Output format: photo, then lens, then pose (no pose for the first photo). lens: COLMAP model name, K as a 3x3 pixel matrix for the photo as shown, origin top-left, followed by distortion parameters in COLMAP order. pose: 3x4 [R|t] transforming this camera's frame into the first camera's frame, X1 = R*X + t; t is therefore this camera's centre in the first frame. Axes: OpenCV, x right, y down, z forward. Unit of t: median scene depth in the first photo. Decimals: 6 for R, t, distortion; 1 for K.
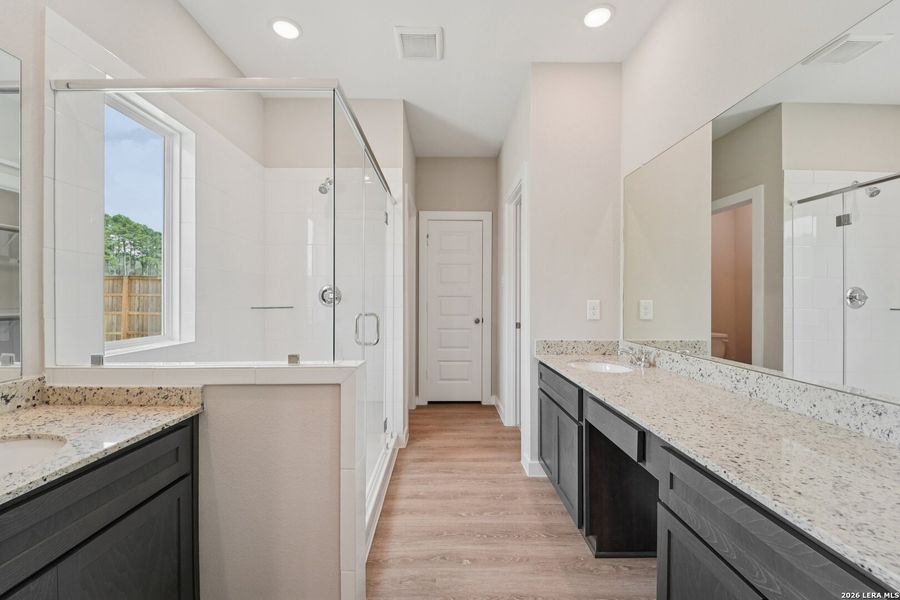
lens RADIAL K [[369.2, 0, 453.9], [0, 369.2, 300.2], [0, 0, 1]] dist [-0.001991, 0.000207]
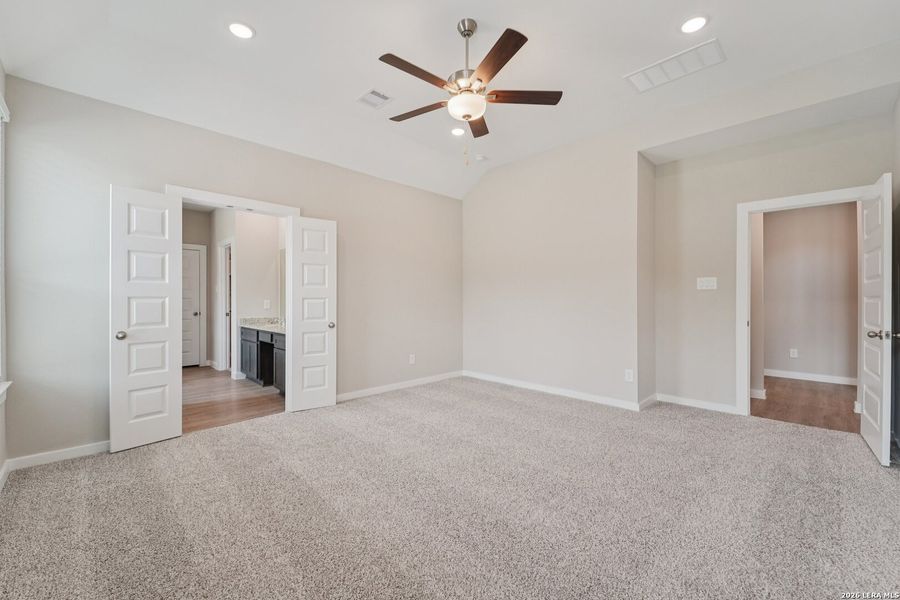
lens RADIAL K [[369.2, 0, 453.9], [0, 369.2, 300.2], [0, 0, 1]] dist [-0.001991, 0.000207]
pose [[0.725280, -0.000876, 0.688453, -0.364885], [0.003173, 0.999993, -0.002070, 0.006197], [-0.688446, 0.003686, 0.725278, -1.477265]]
